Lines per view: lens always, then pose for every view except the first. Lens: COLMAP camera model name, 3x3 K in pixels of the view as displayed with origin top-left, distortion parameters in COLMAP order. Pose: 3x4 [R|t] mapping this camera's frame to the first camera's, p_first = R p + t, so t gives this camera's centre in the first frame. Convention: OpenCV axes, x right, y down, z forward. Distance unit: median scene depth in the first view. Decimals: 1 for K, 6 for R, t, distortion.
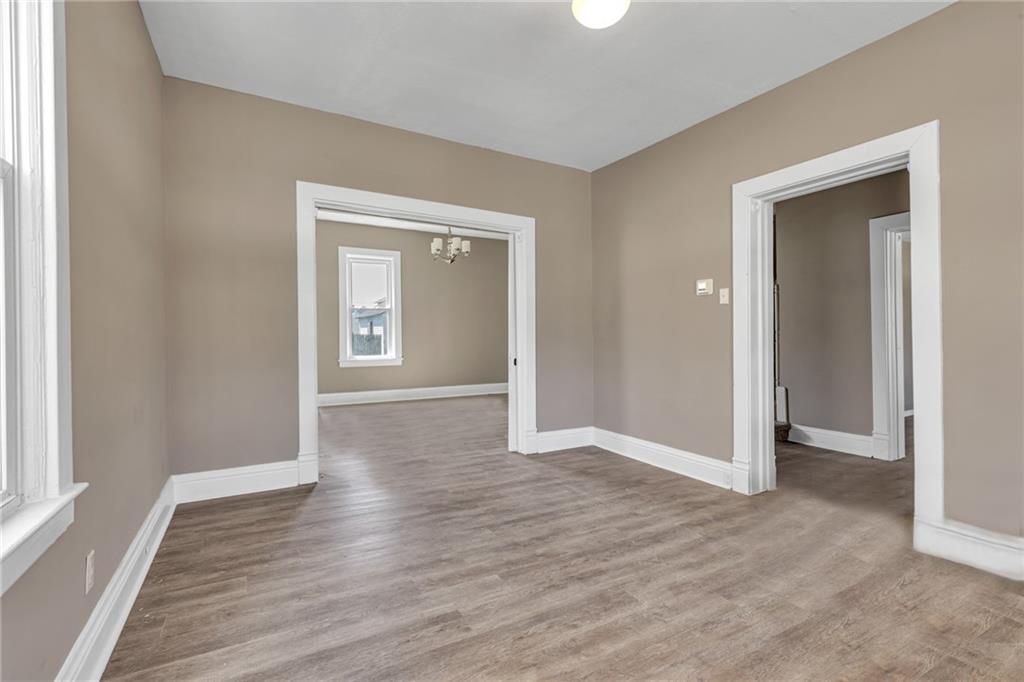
lens RADIAL K [[465.8, 0, 508.7], [0, 465.8, 332.9], [0, 0, 1]] dist [0.008572, 0.000535]
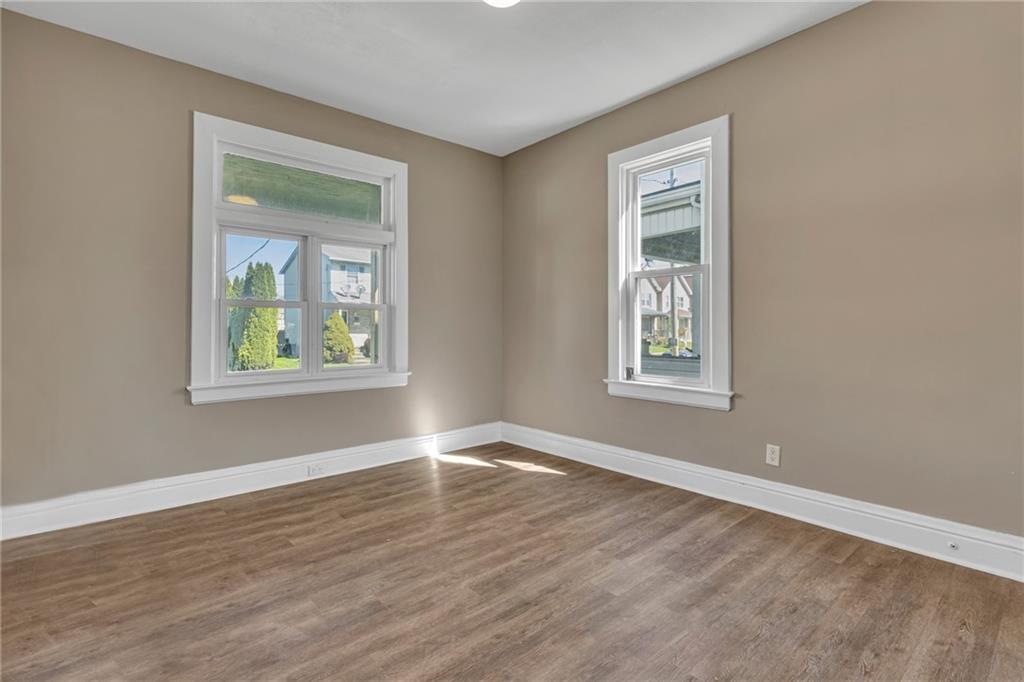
lens RADIAL K [[465.8, 0, 508.8], [0, 465.8, 338.7], [0, 0, 1]] dist [0.008572, 0.000535]
pose [[-0.979142, 0.010063, -0.202928, 0.392692], [0.006422, 0.999807, 0.018589, -0.000321], [0.203075, 0.016898, -0.979017, 2.008921]]
